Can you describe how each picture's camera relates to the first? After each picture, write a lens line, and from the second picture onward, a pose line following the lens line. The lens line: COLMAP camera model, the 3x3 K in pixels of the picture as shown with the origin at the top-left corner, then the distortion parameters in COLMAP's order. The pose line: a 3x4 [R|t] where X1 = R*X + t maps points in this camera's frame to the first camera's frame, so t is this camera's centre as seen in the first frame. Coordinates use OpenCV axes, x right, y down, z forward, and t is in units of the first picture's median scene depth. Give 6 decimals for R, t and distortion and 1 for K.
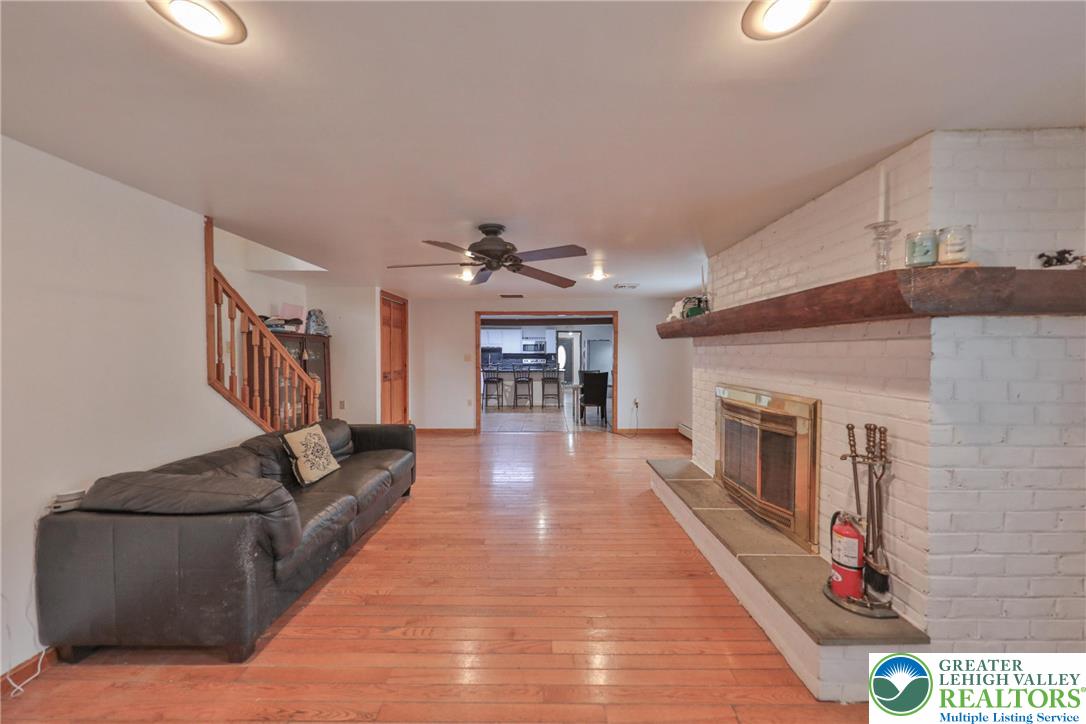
lens RADIAL K [[370.1, 0, 537.7], [0, 370.1, 361.4], [0, 0, 1]] dist [0.001846, -0.001583]
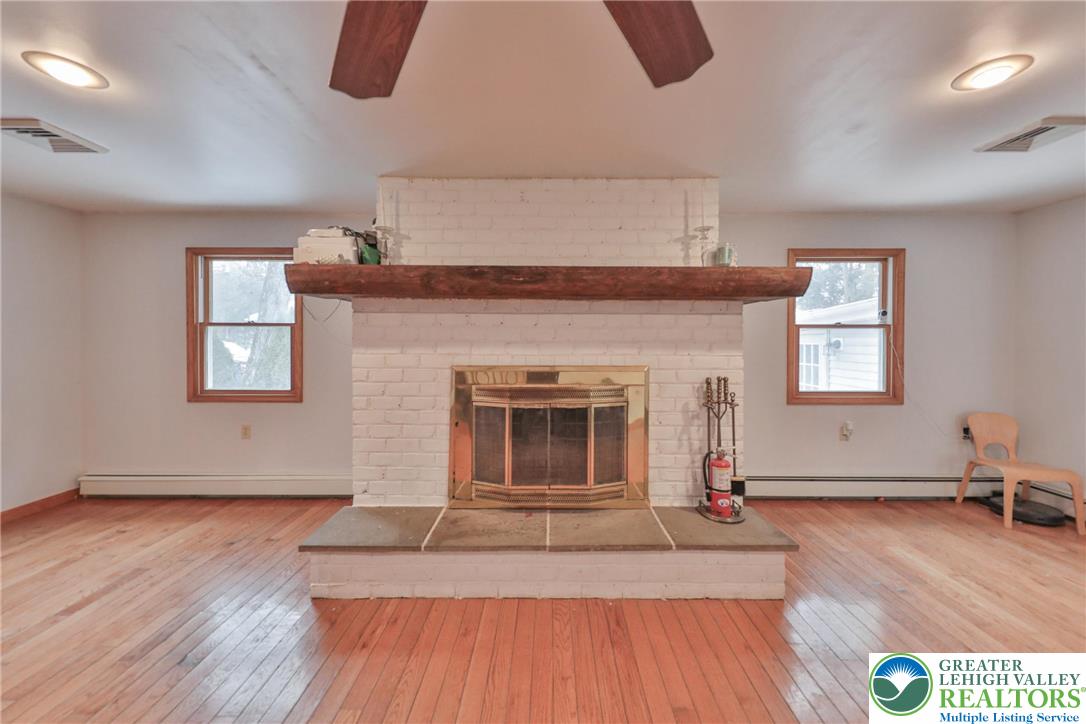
lens RADIAL K [[370.1, 0, 502.9], [0, 370.1, 347.0], [0, 0, 1]] dist [0.001846, -0.001583]
pose [[-0.015267, -0.010523, 0.999828, -0.123084], [0.023235, 0.999671, 0.010876, 0.008579], [-0.999613, 0.023397, -0.015017, 0.518284]]
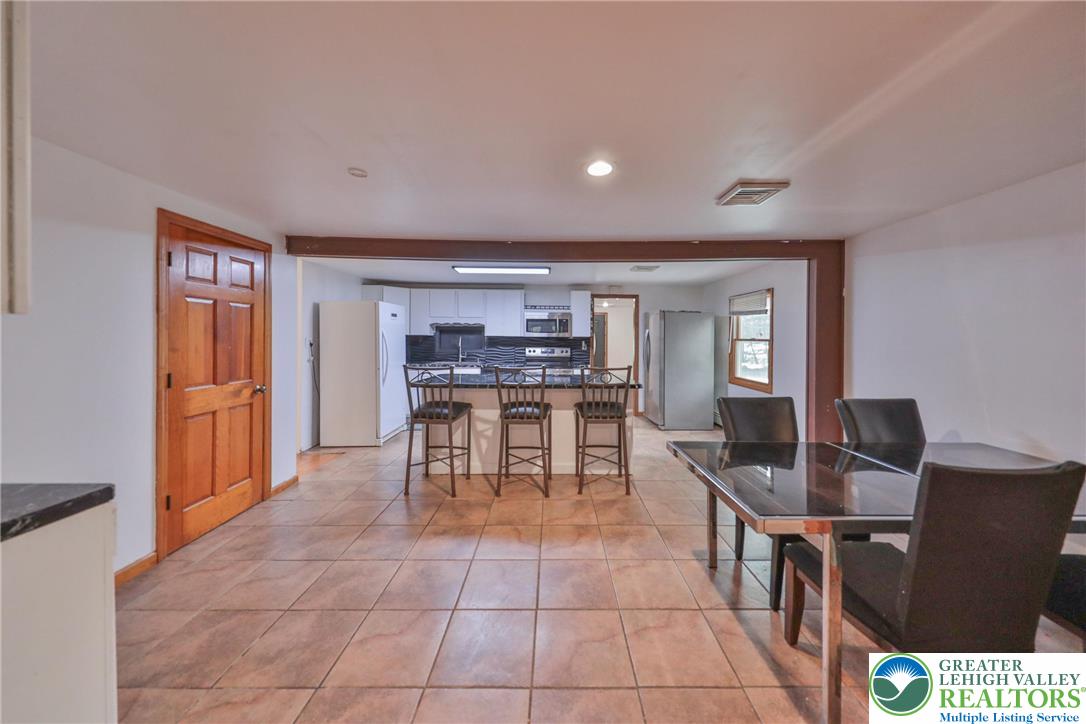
lens RADIAL K [[370.1, 0, 547.0], [0, 370.1, 337.7], [0, 0, 1]] dist [0.001846, -0.001583]
pose [[0.999823, 0.010178, 0.015852, -0.043678], [-0.009816, 0.999693, -0.022764, -0.020132], [-0.016079, 0.022604, 0.999615, 1.119566]]
